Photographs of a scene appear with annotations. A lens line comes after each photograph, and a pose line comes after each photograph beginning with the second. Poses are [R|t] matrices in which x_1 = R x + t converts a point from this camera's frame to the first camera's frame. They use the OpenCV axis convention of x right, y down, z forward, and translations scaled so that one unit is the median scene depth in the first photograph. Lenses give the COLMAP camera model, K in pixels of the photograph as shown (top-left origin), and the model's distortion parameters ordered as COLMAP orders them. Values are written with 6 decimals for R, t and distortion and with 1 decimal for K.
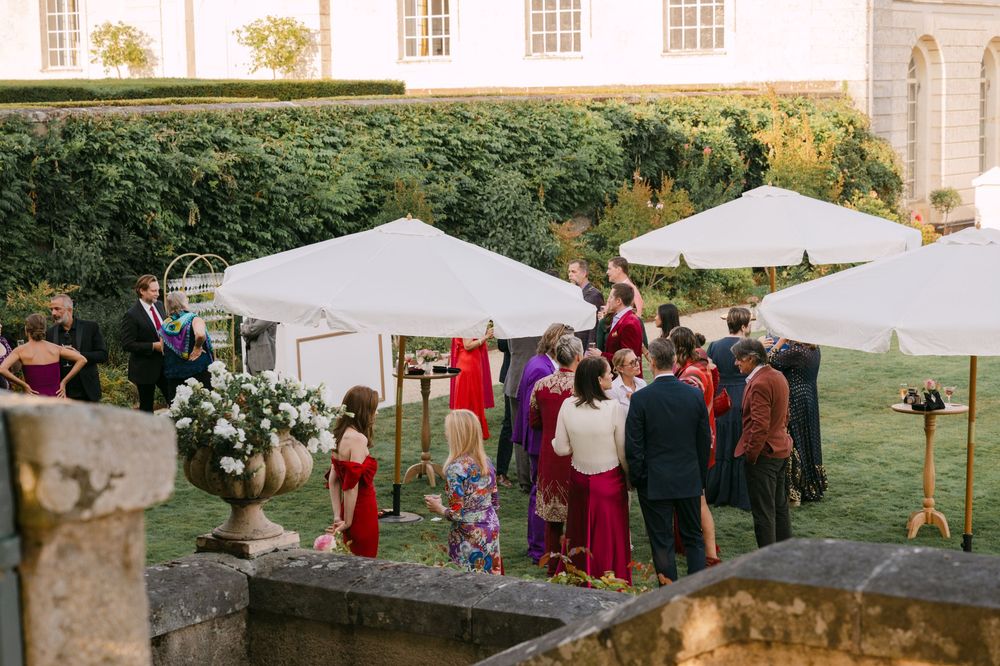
lens RADIAL K [[1999.4, 0, 500.0], [0, 1999.4, 331.6], [0, 0, 1]] dist [0.055636, 0.000000]
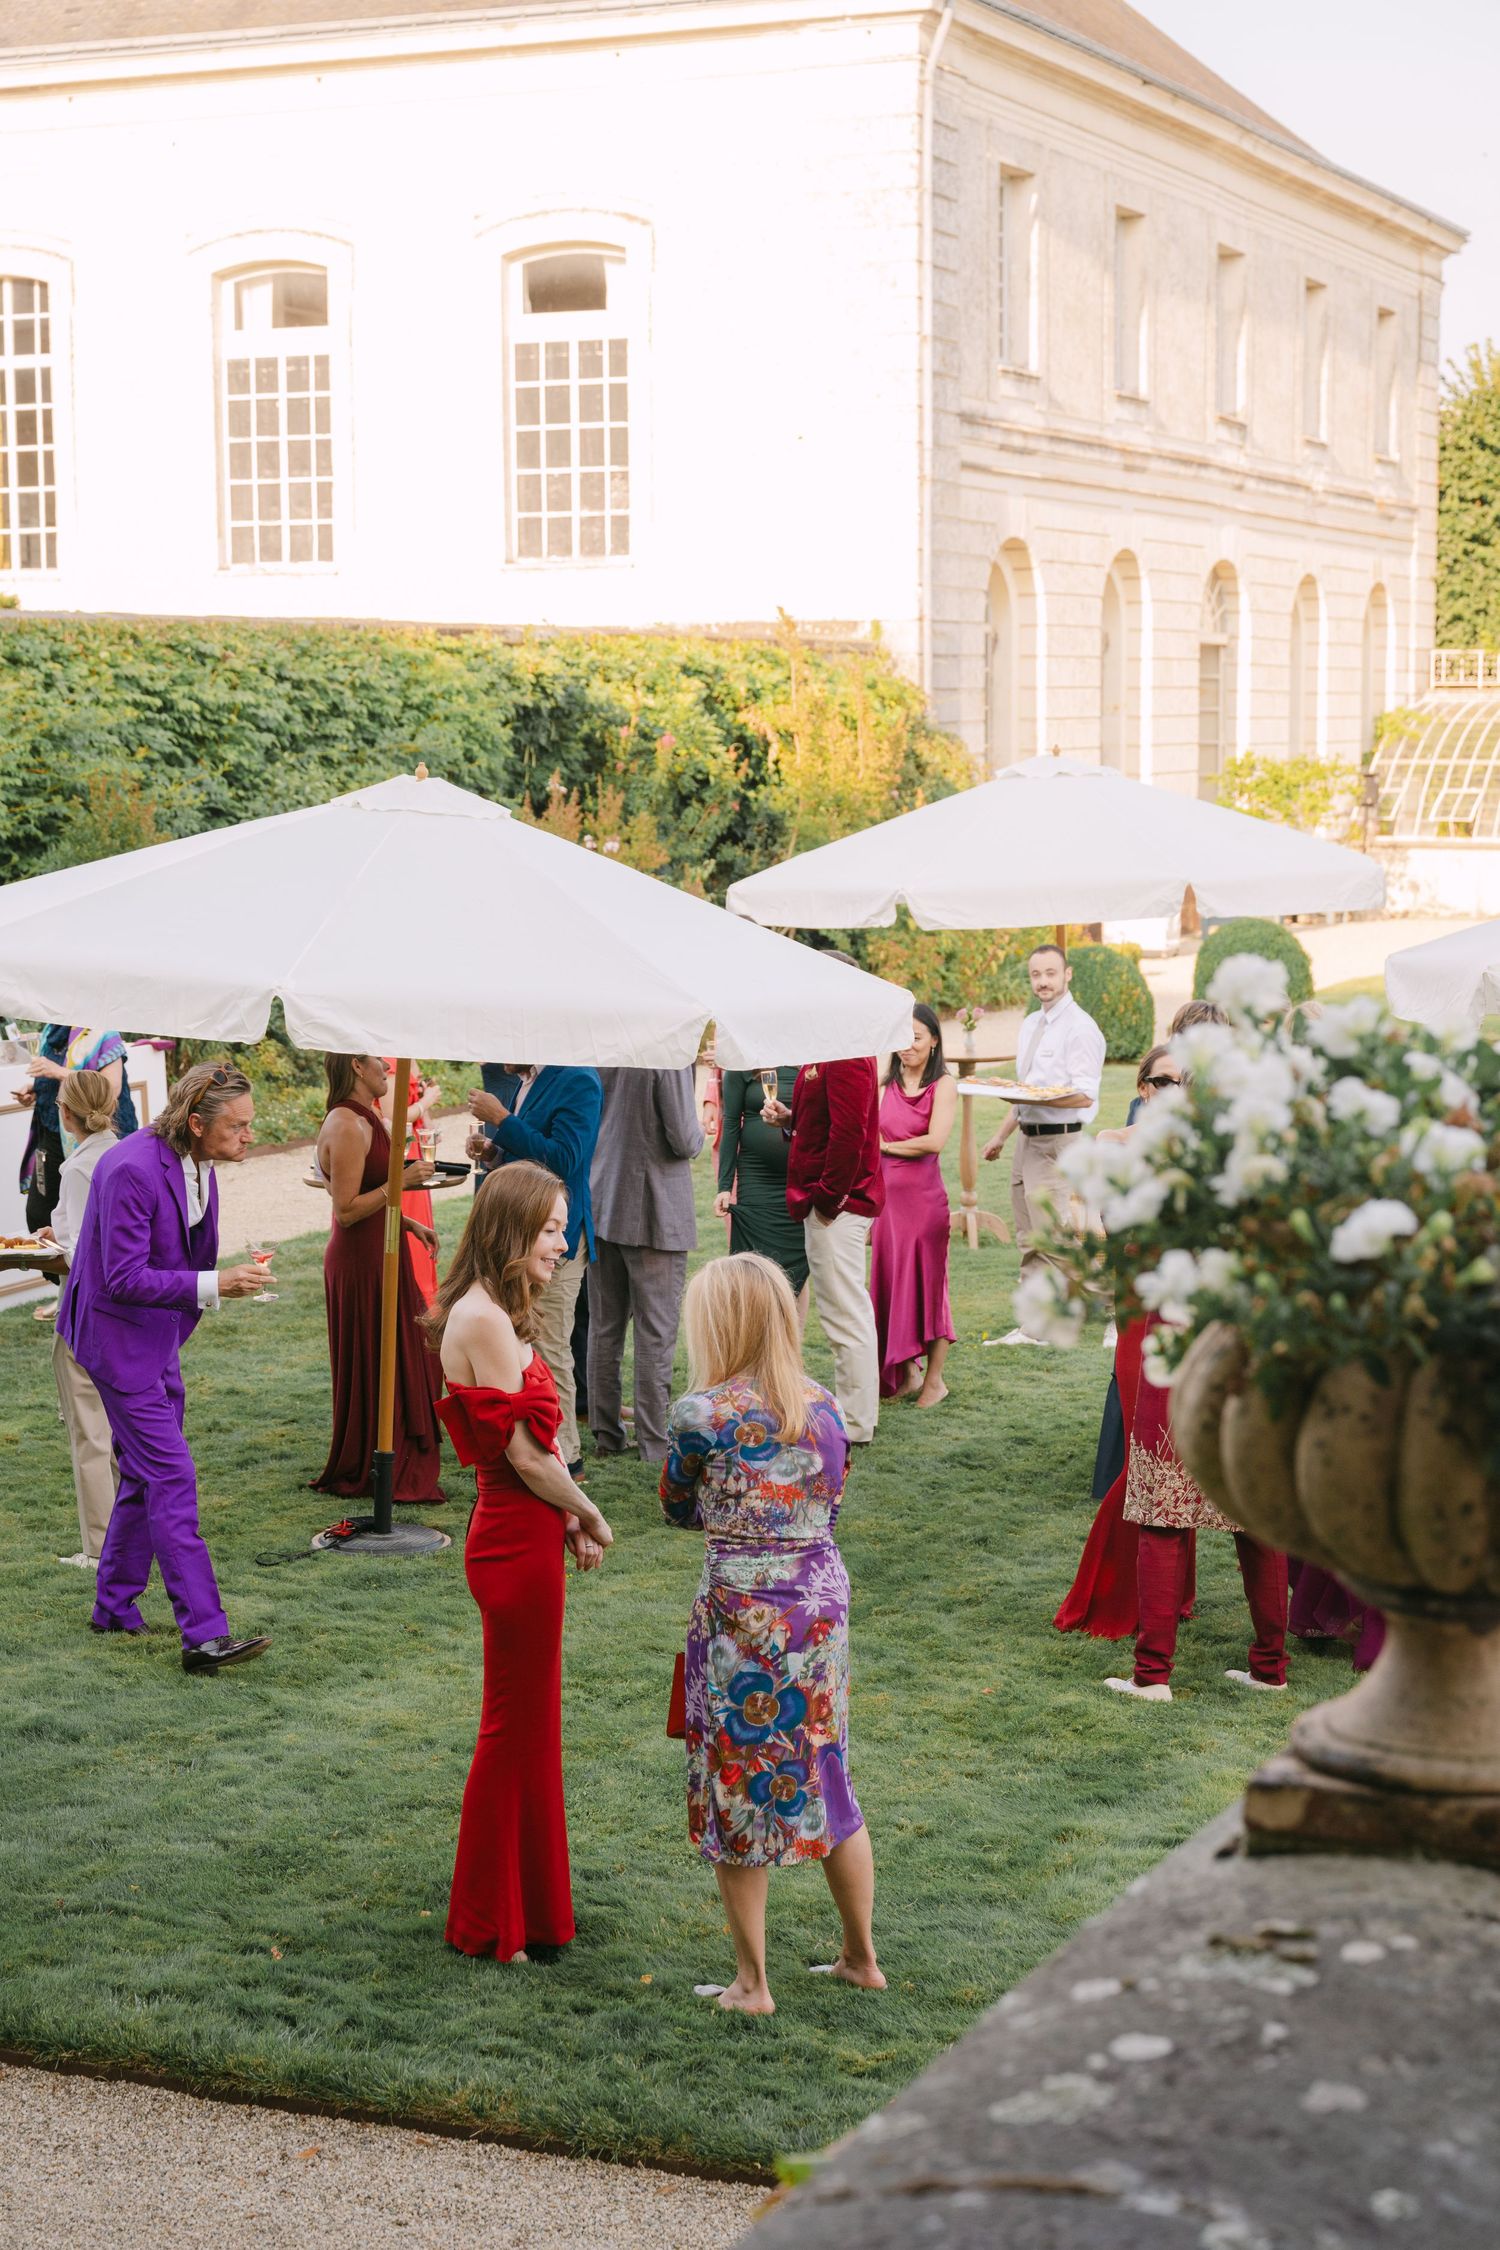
lens RADIAL K [[3690.1, 0, 750.6], [0, 3690.1, 1131.8], [0, 0, 1]] dist [0.008070, 0.000000]
pose [[0.981525, -0.013638, 0.190846, -0.053294], [0.014090, 0.999900, -0.001012, 0.006555], [-0.190814, 0.003682, 0.981619, 0.121627]]
